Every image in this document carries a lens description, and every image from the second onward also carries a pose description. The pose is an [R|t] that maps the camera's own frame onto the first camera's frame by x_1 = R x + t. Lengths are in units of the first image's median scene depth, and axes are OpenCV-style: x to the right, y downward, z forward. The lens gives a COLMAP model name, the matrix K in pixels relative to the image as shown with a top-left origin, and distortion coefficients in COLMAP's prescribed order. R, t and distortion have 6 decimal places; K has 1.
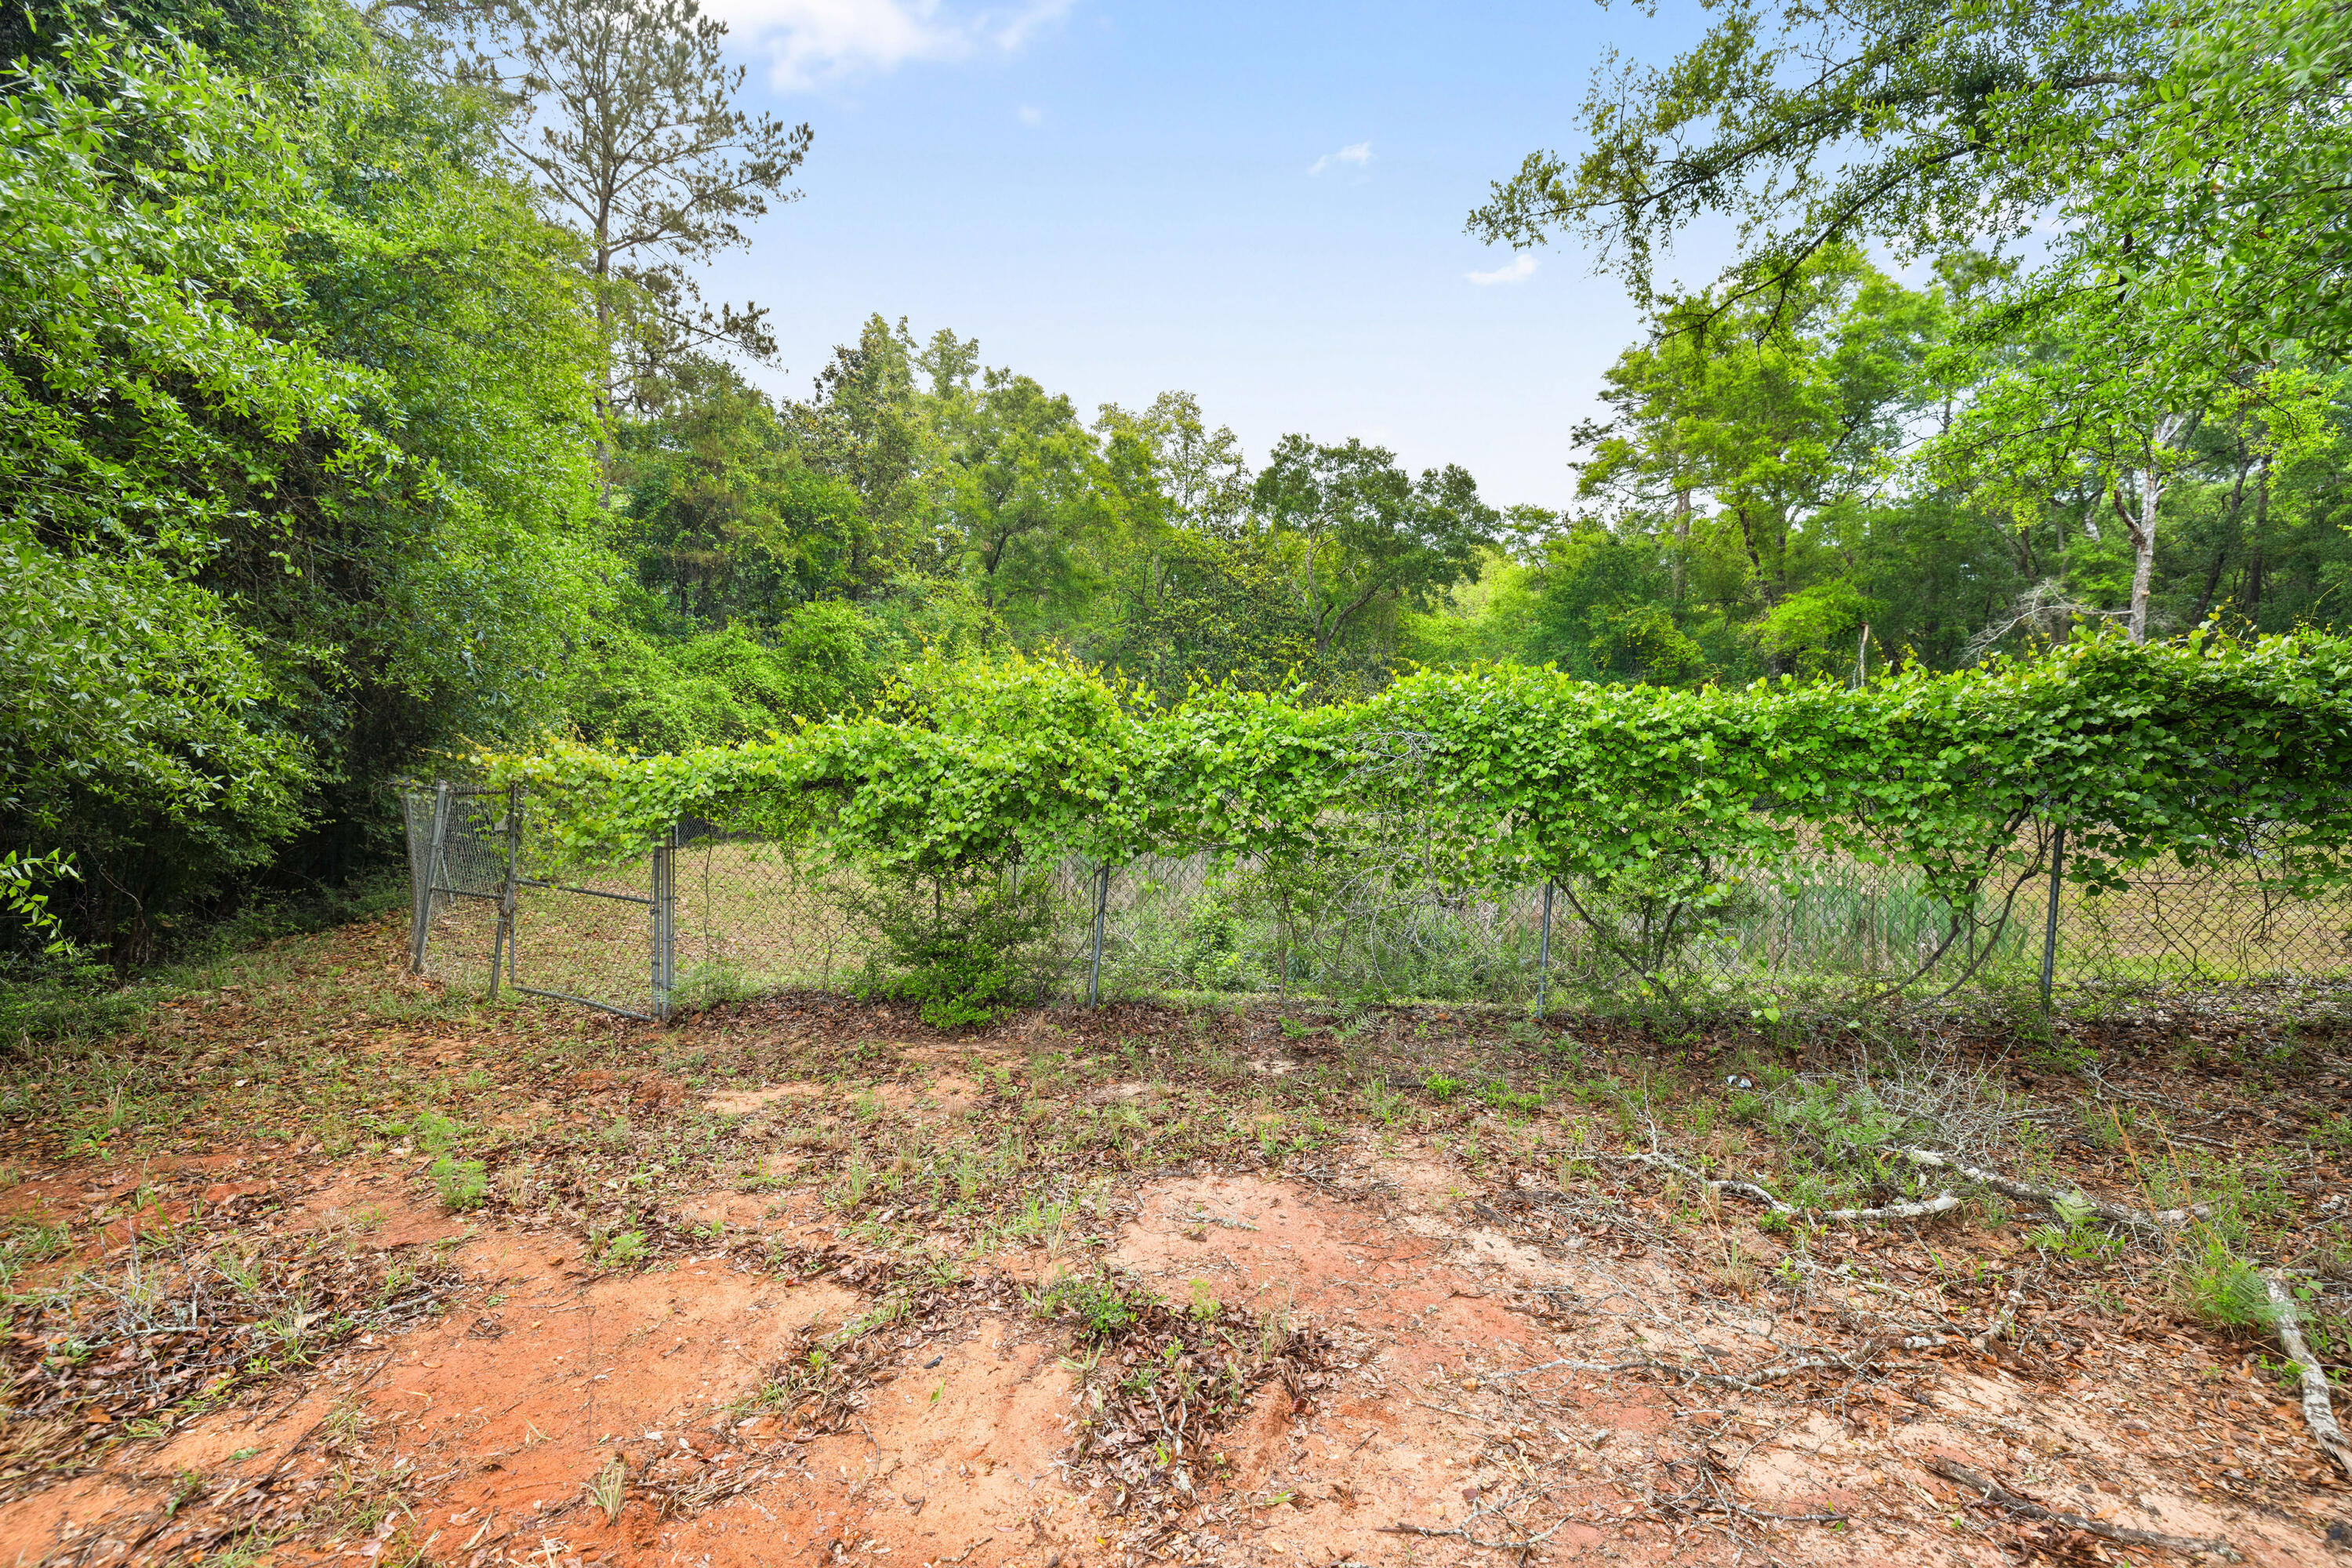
lens RADIAL K [[1034.3, 0, 1176.0], [0, 1034.3, 784.0], [0, 0, 1]] dist [-0.000404, 0.000018]
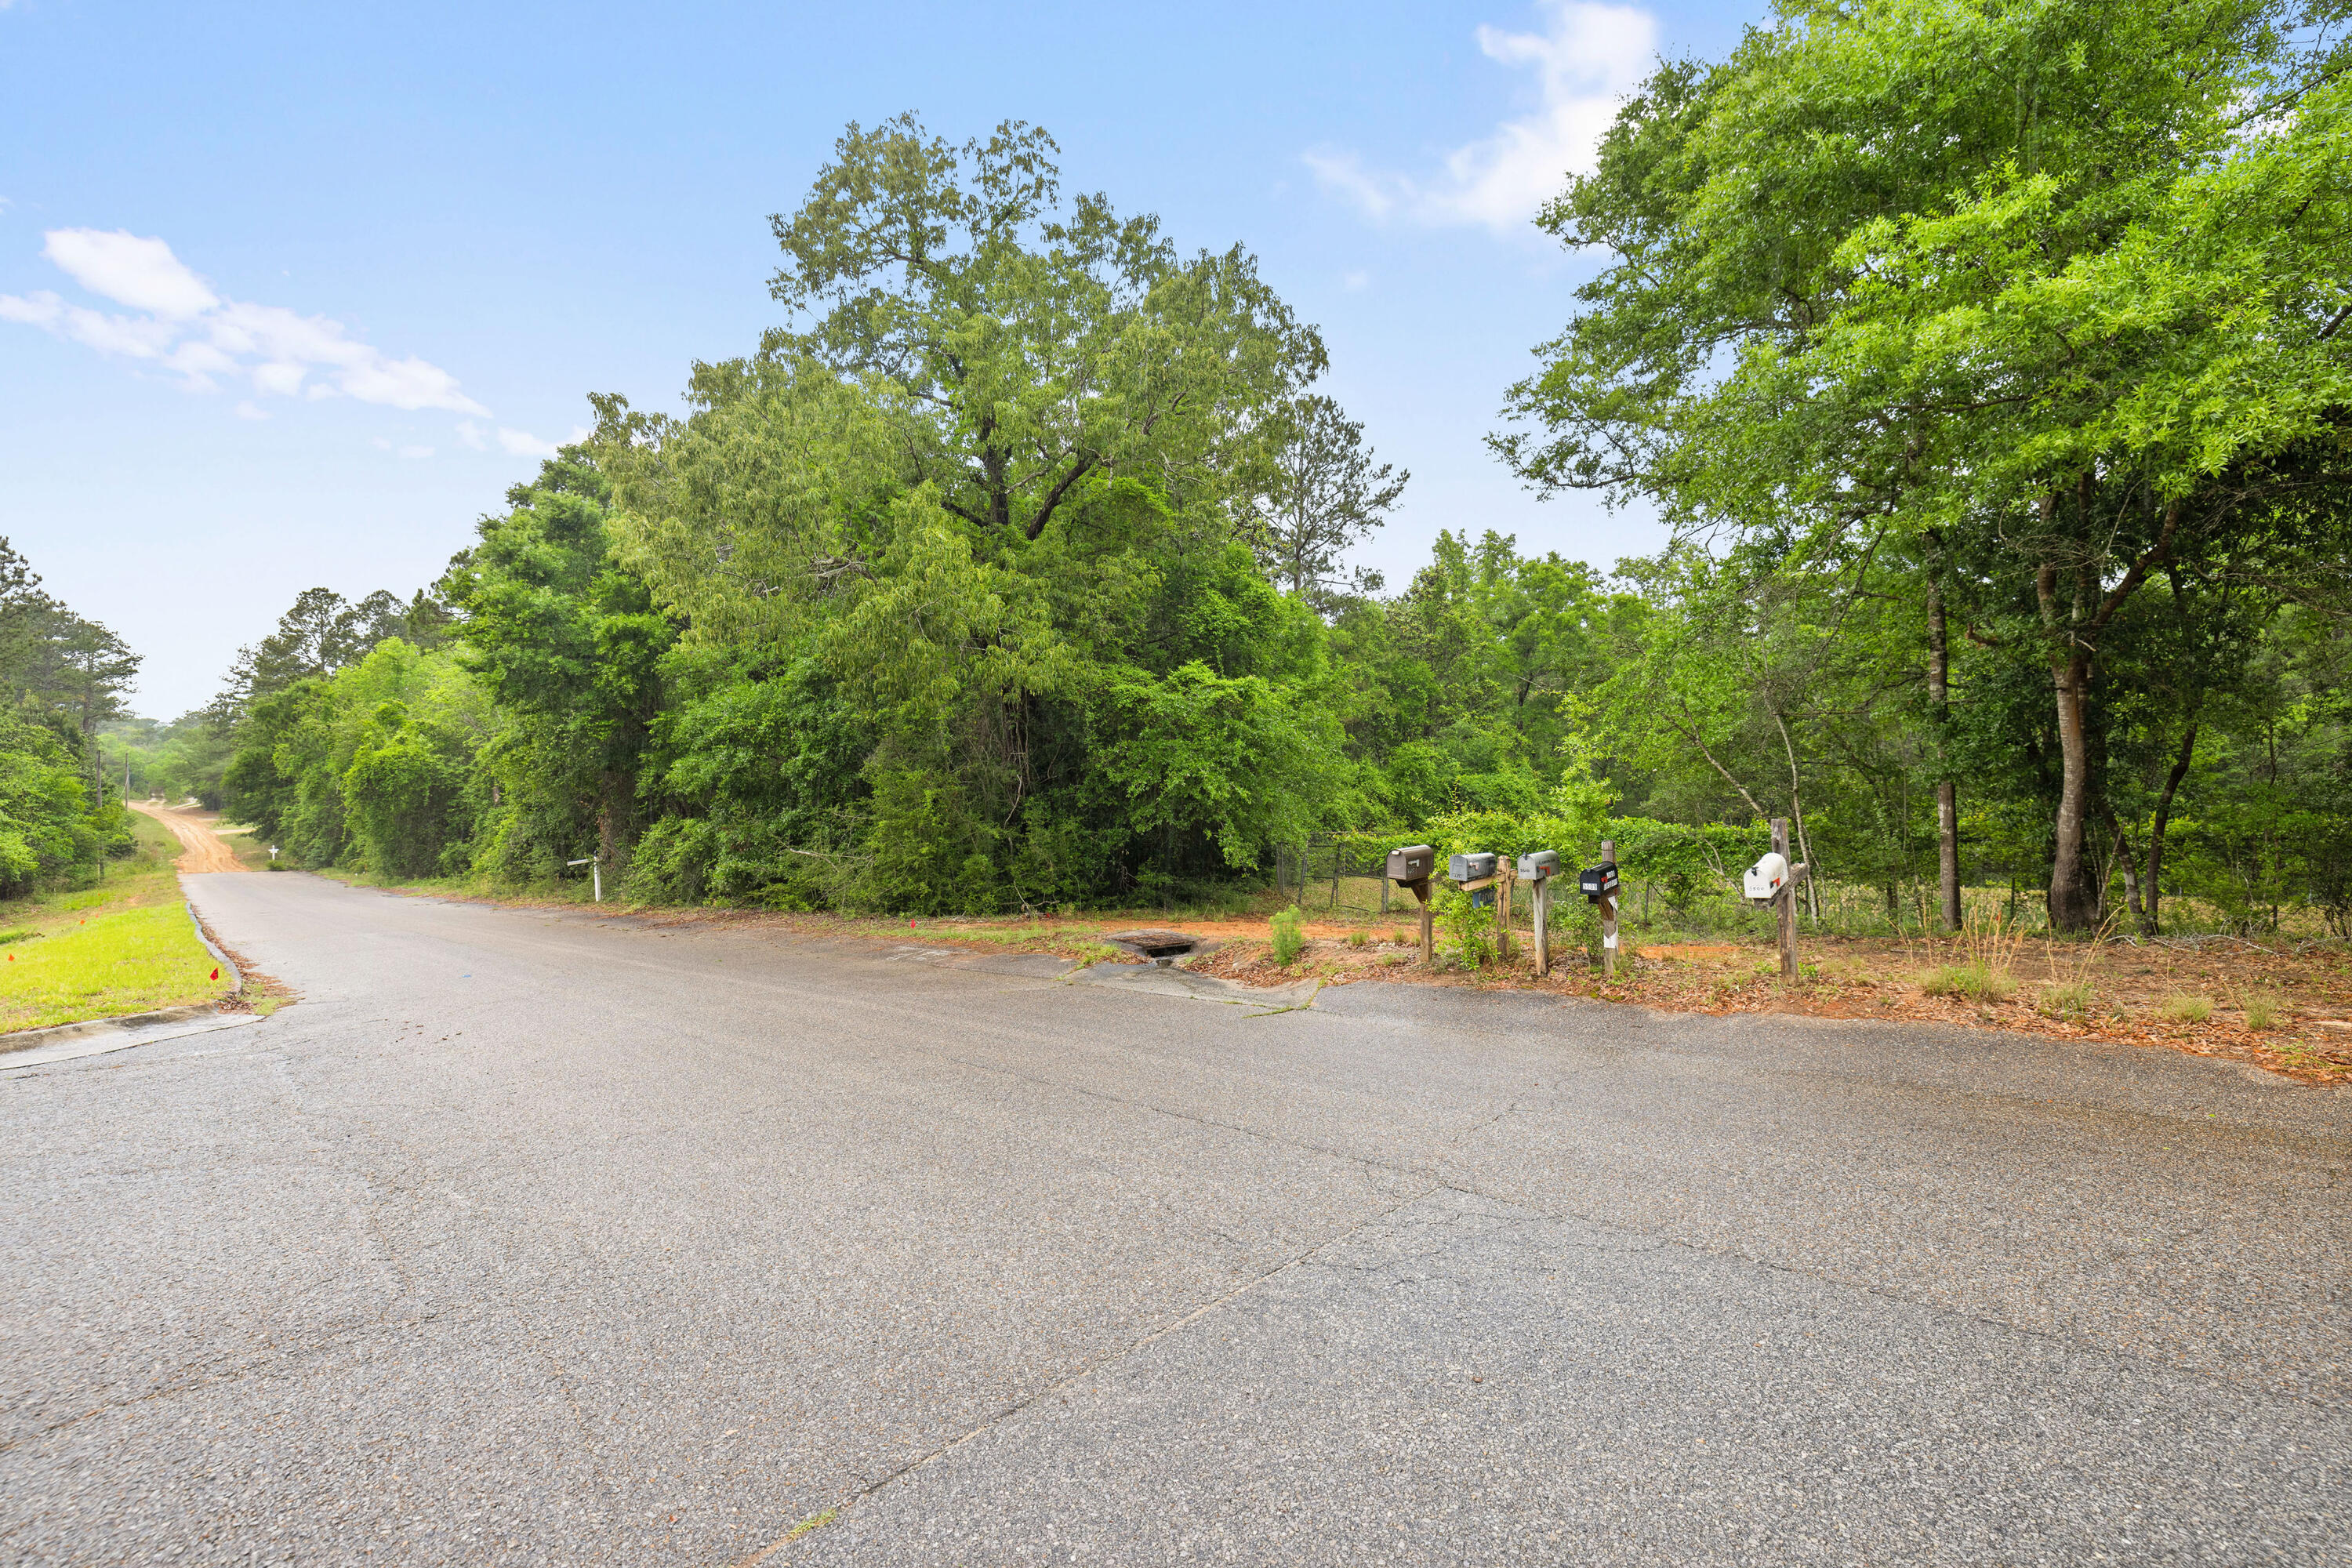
lens RADIAL K [[1034.3, 0, 1176.0], [0, 1034.3, 784.0], [0, 0, 1]] dist [-0.000404, 0.000018]
pose [[0.866225, -0.001929, -0.499651, 0.163843], [-0.030987, 0.997860, -0.057573, 0.004951], [0.498693, 0.065354, 0.864312, -0.624563]]
